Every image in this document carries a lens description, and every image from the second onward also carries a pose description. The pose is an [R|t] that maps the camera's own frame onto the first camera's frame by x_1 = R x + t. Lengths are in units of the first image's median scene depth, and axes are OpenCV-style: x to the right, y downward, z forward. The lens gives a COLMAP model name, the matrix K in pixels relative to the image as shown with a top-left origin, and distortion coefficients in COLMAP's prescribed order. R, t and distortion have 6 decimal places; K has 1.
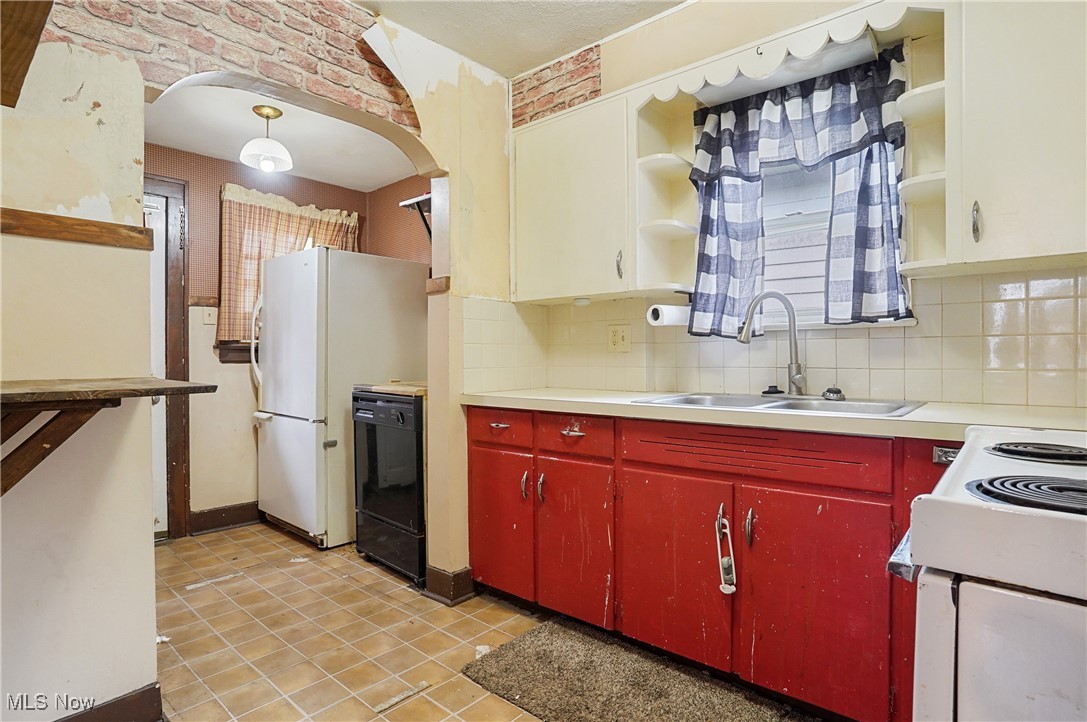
lens RADIAL K [[564.5, 0, 543.5], [0, 564.5, 361.0], [0, 0, 1]] dist [-0.079518, 0.041402]
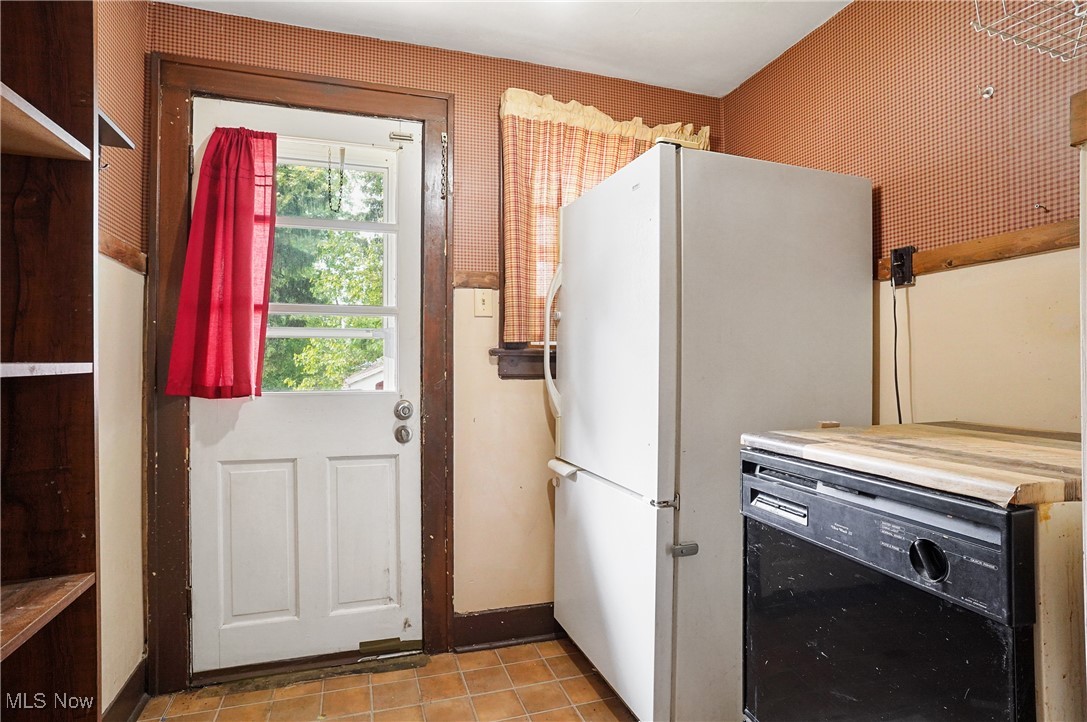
lens RADIAL K [[570.8, 0, 545.2], [0, 570.8, 364.3], [0, 0, 1]] dist [-0.080554, 0.043280]
pose [[0.865490, -0.001409, -0.500924, -0.220366], [-0.005058, 0.999920, -0.011551, -0.005312], [0.500901, 0.012531, 0.865414, 0.470852]]
